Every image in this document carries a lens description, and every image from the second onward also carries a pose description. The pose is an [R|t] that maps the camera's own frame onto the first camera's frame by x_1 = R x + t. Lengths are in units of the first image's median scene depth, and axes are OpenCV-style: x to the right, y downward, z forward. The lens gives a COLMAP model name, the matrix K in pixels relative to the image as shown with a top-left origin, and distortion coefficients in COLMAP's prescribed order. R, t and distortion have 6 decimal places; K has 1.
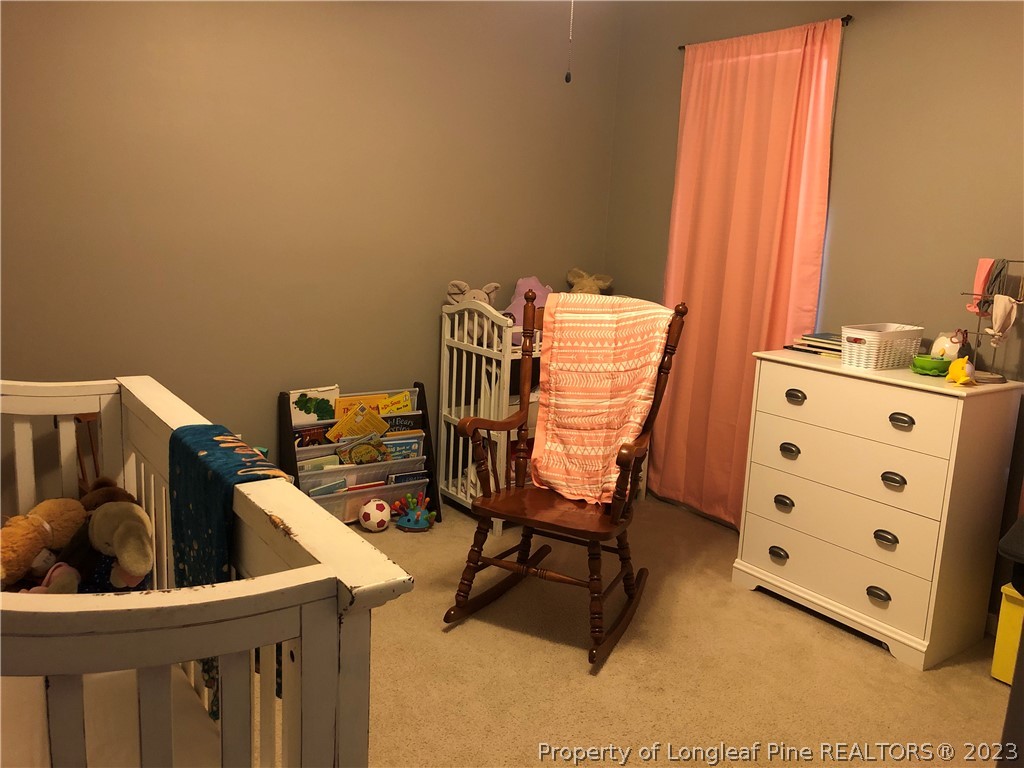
lens RADIAL K [[846.4, 0, 513.6], [0, 846.4, 387.6], [0, 0, 1]] dist [0.036277, -0.036745]
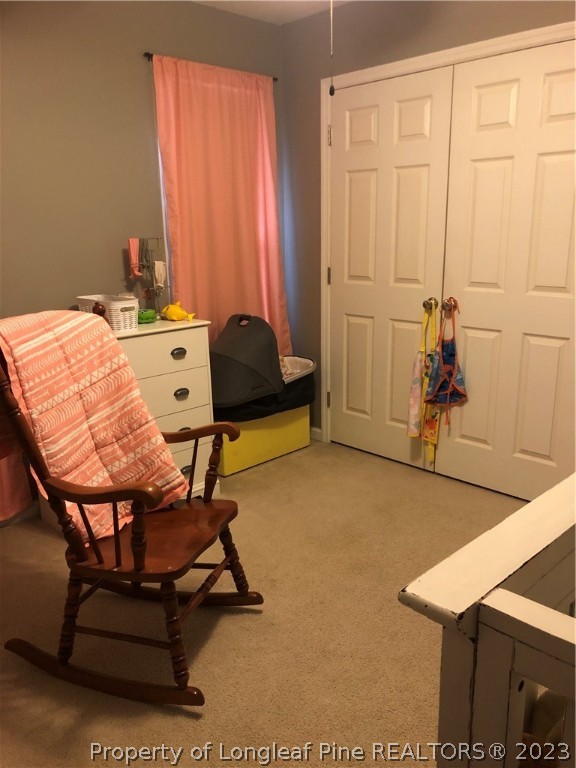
lens RADIAL K [[634.8, 0, 292.6], [0, 634.8, 380.5], [0, 0, 1]] dist [0.036277, -0.036745]
pose [[-0.189538, -0.275193, 0.942520, -0.568692], [0.188168, 0.931947, 0.309946, -0.198600], [-0.963674, 0.236099, -0.124857, 0.858924]]
